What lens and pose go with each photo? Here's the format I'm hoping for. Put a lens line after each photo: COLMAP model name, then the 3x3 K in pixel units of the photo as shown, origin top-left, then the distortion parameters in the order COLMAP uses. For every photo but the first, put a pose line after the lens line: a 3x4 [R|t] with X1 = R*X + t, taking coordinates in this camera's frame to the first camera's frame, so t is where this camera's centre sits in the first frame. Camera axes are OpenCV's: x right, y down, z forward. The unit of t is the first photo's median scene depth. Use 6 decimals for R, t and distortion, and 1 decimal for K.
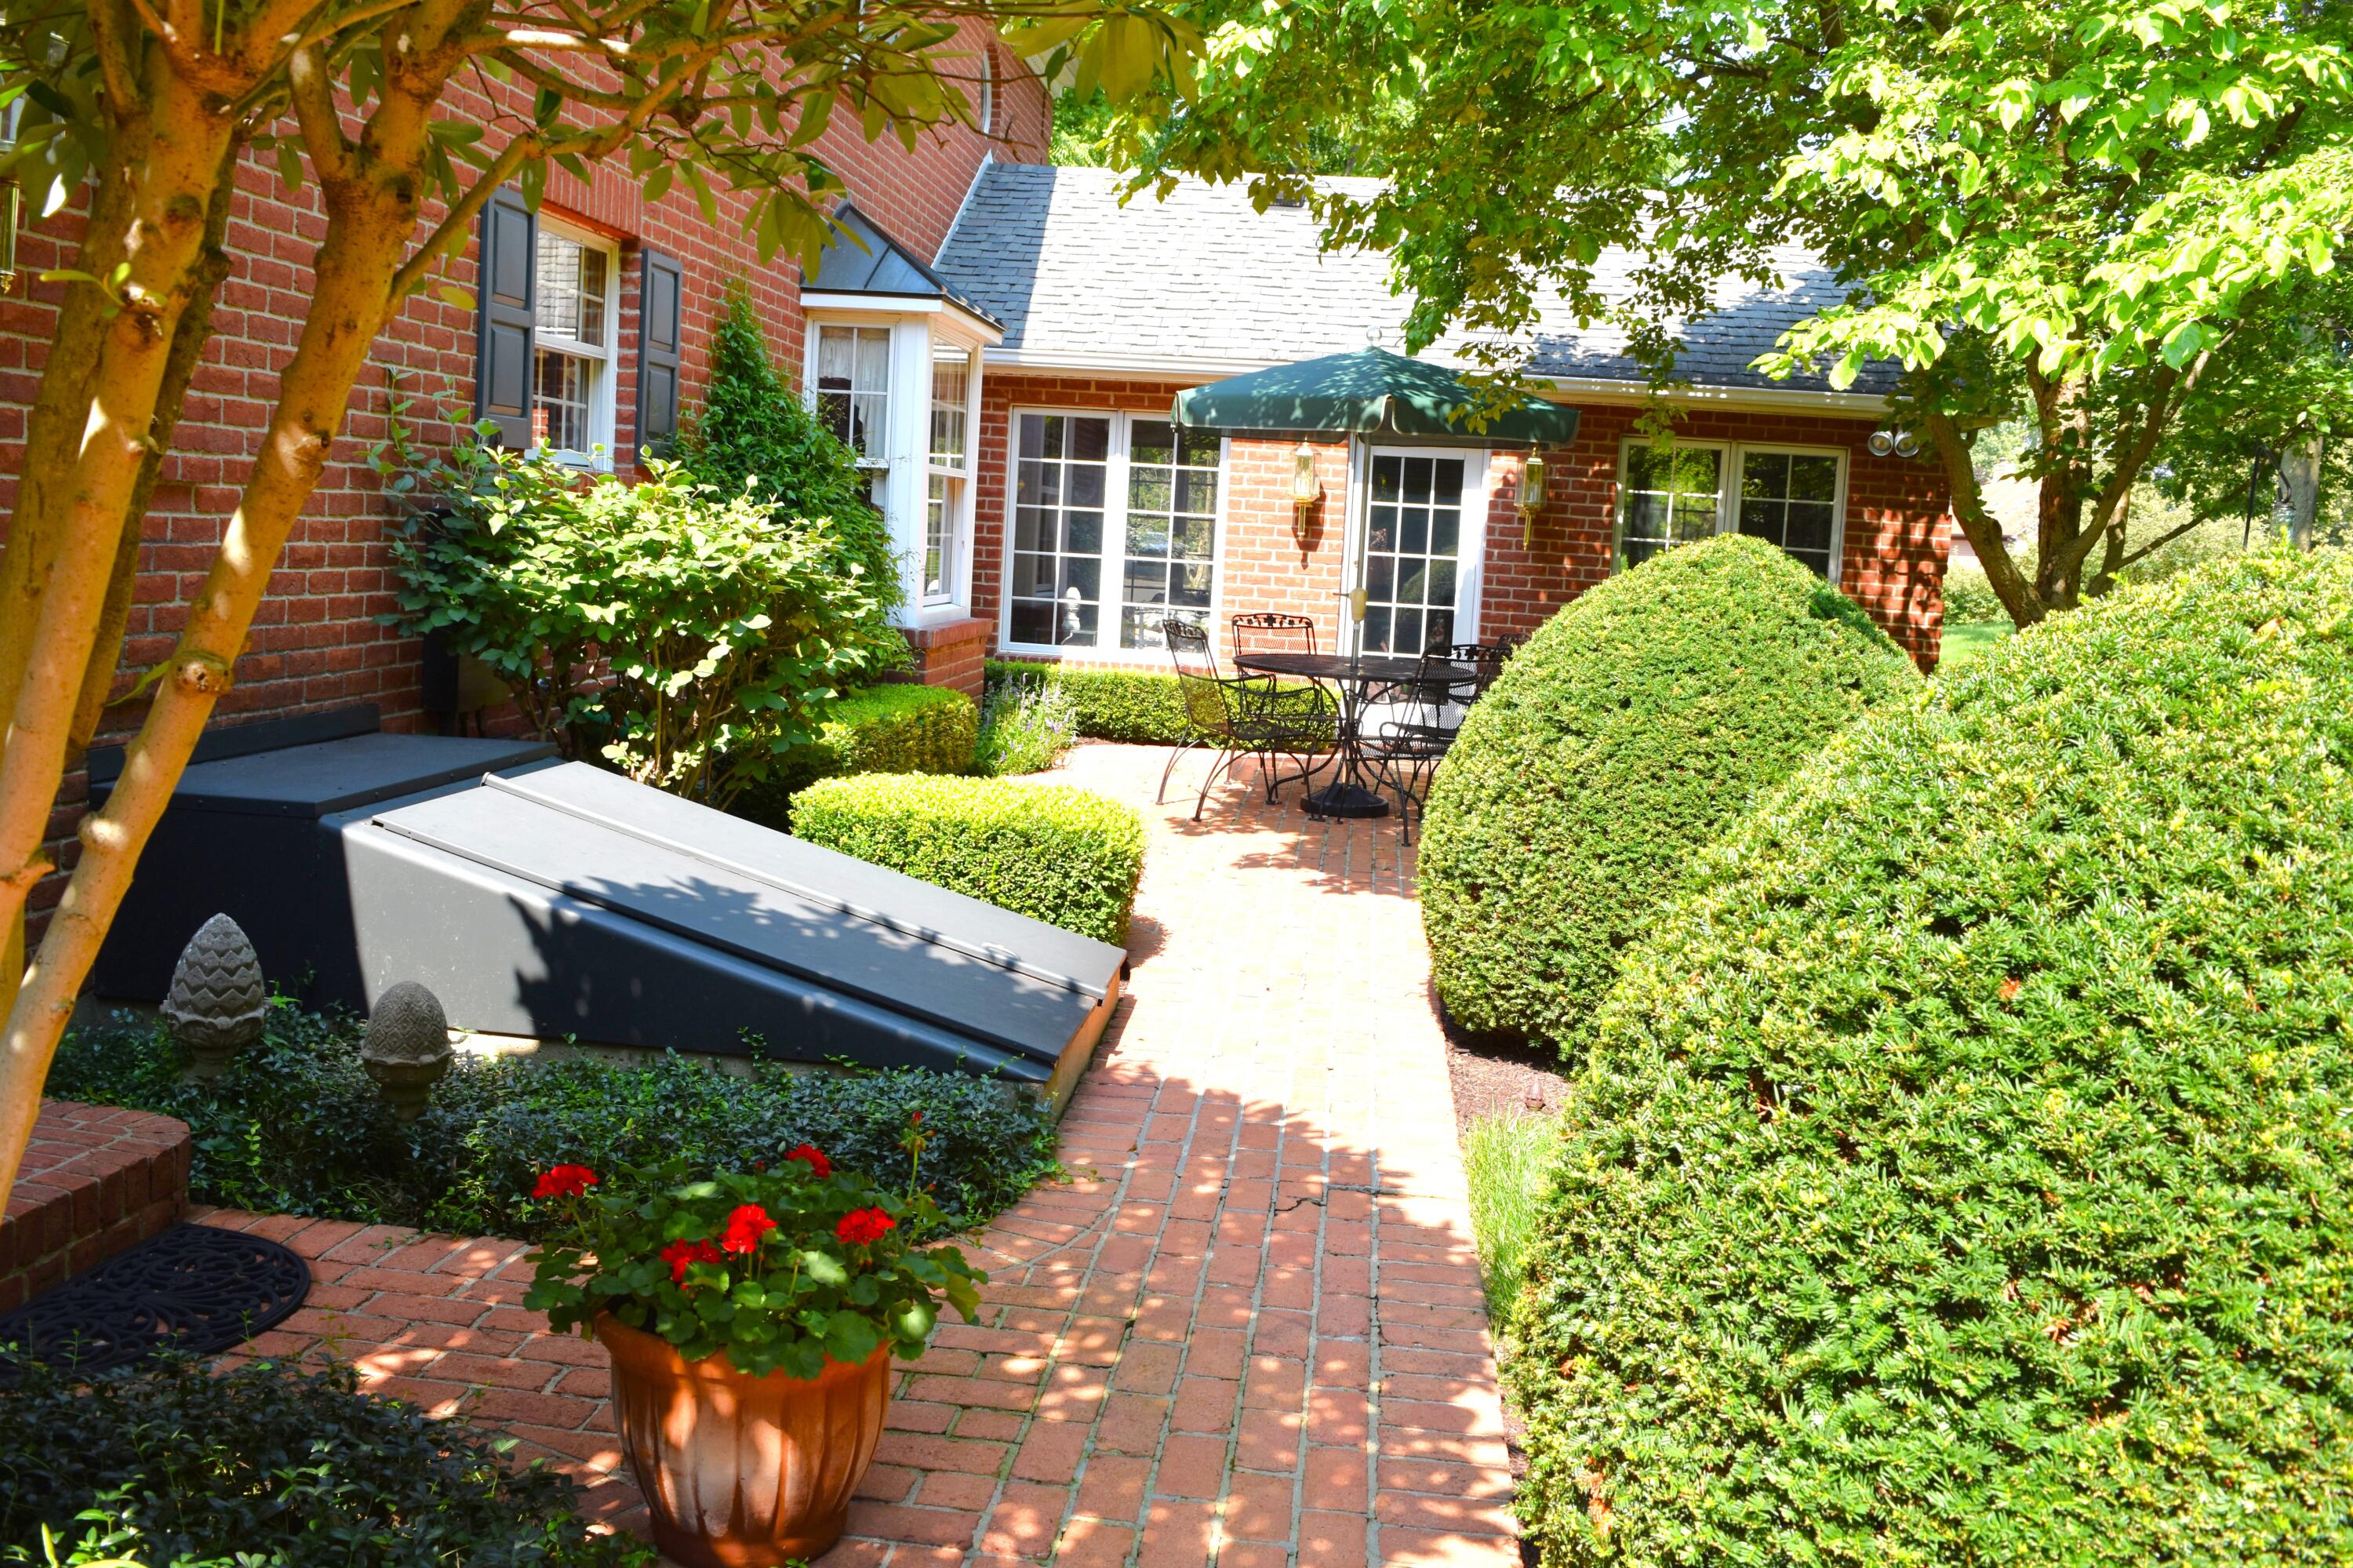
lens RADIAL K [[1880.2, 0, 1176.5], [0, 1880.2, 784.0], [0, 0, 1]] dist [-0.090348, 0.004155]
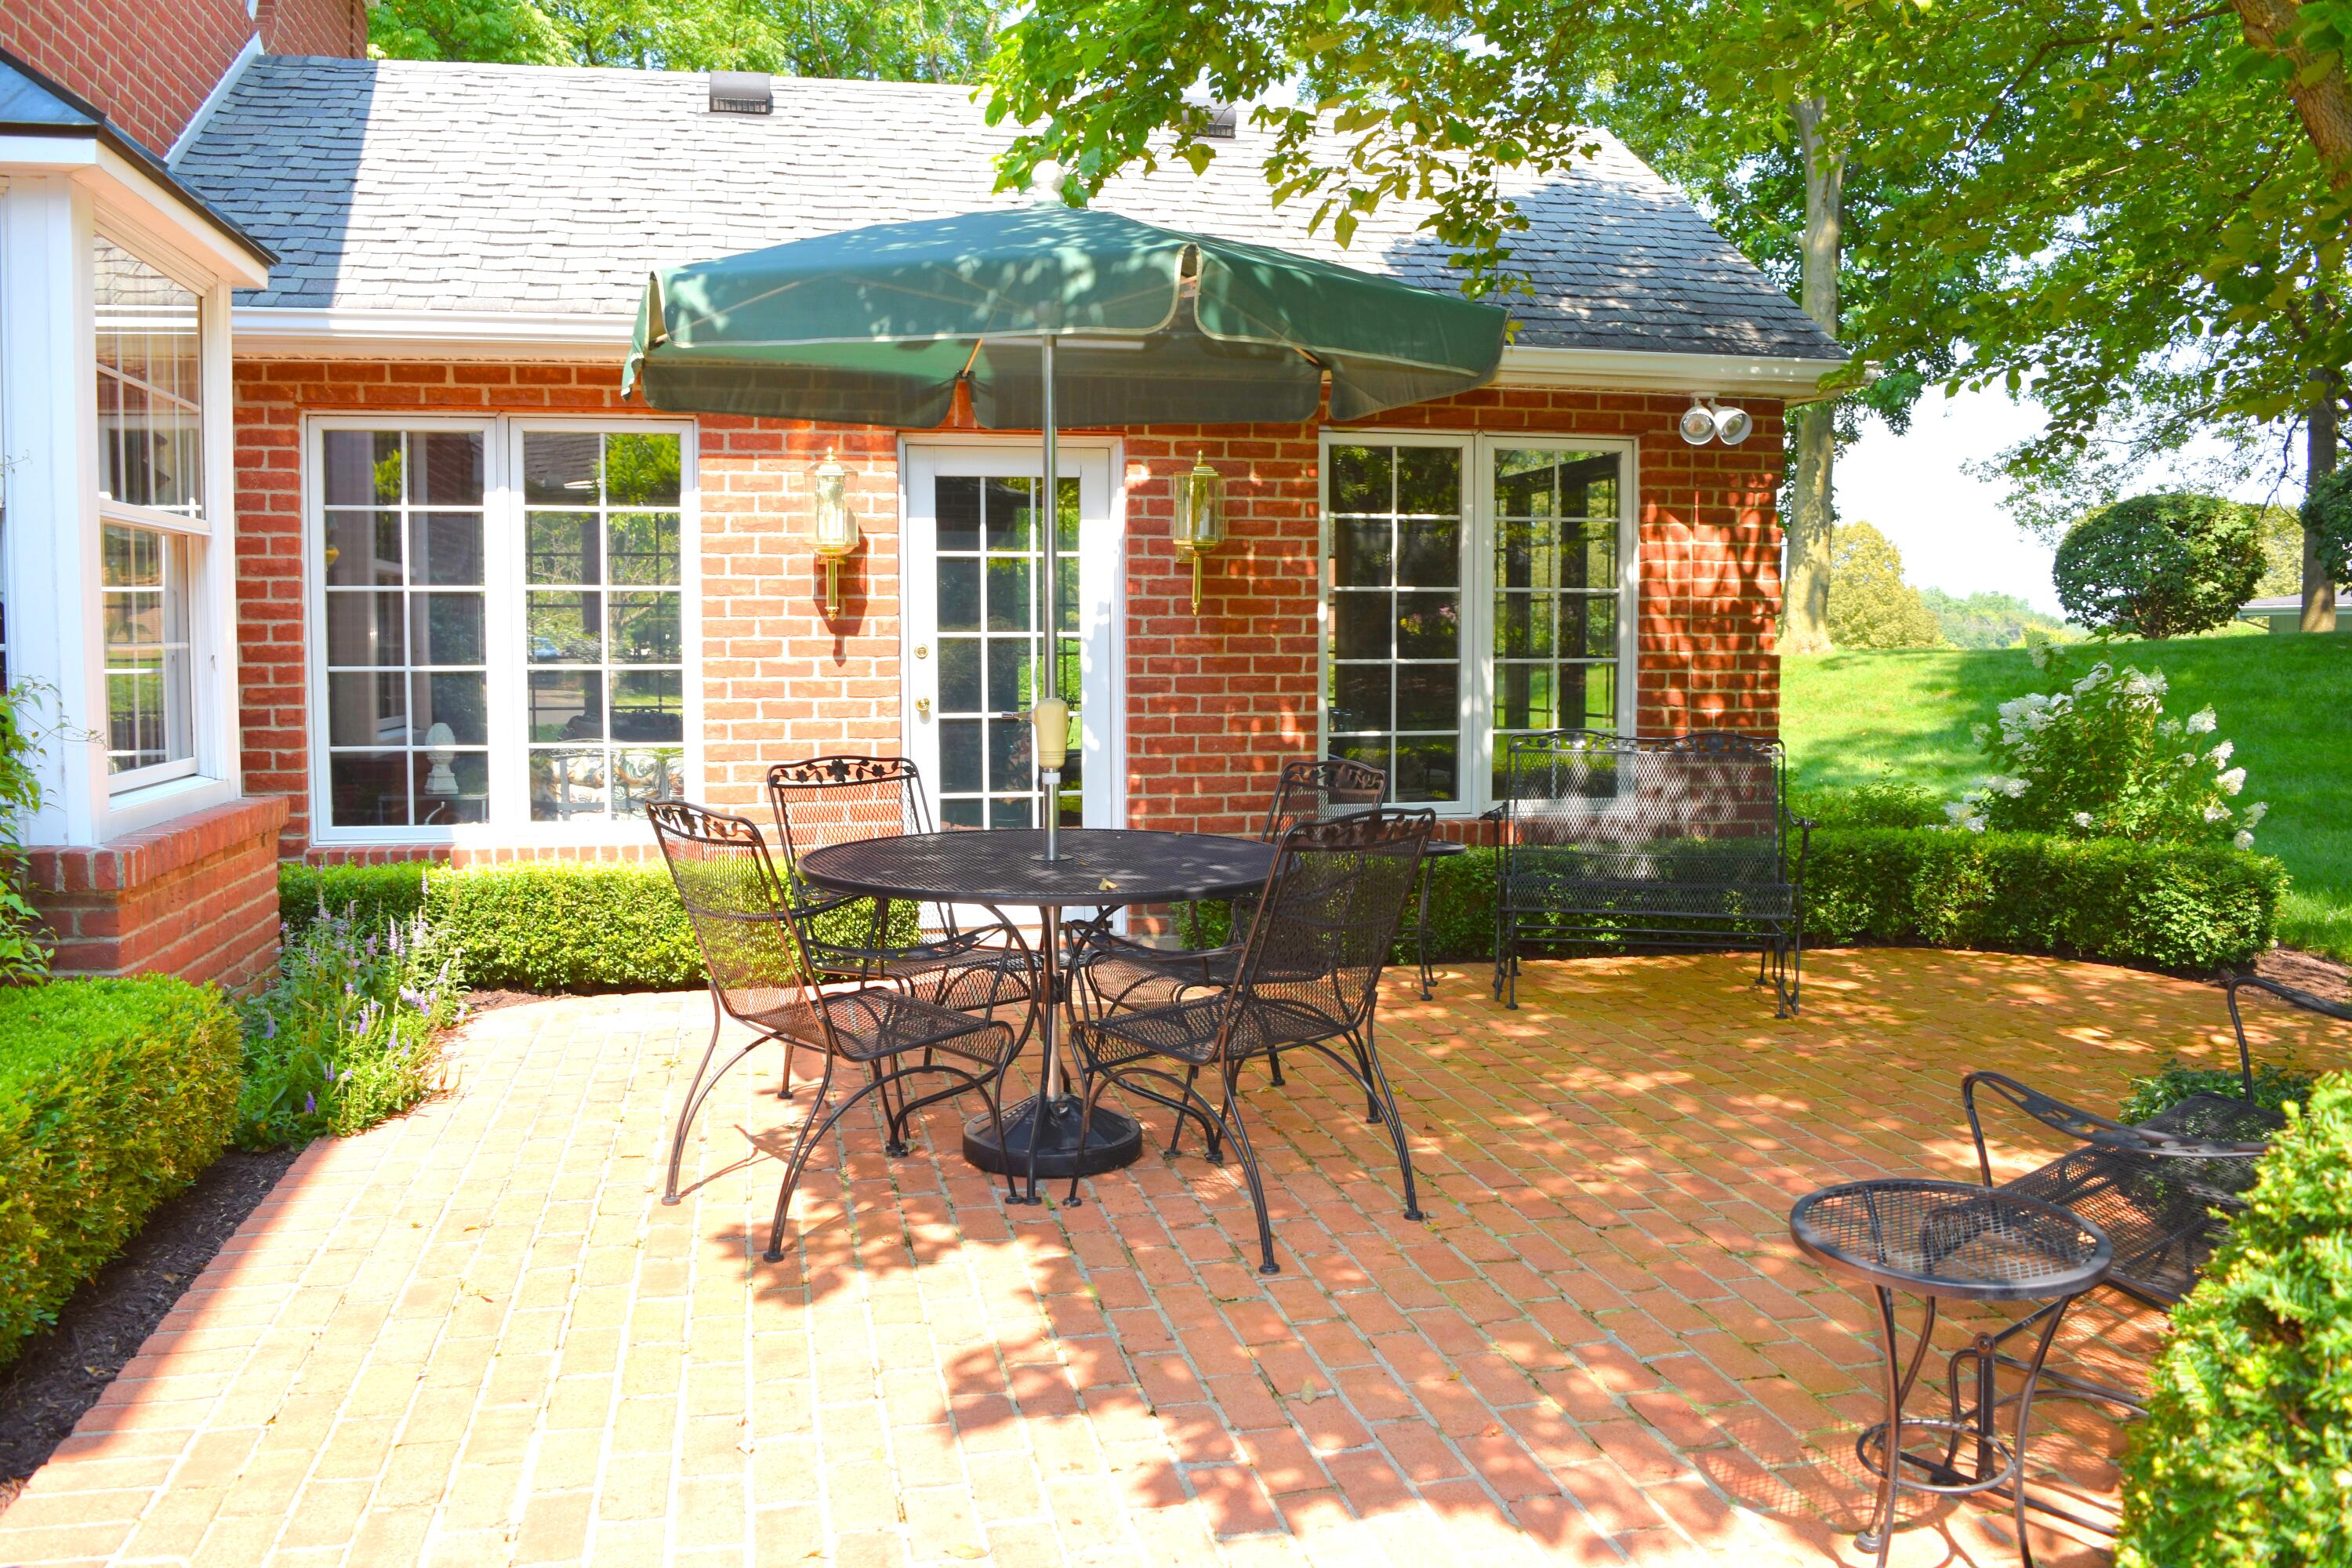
lens RADIAL K [[1879.3, 0, 1176.0], [0, 1879.3, 784.0], [0, 0, 1]] dist [-0.090348, 0.004155]
pose [[0.947799, -0.079263, 0.308860, -0.018040], [0.093262, 0.995165, -0.030804, -0.048431], [-0.304925, 0.058001, 0.950609, 0.397692]]
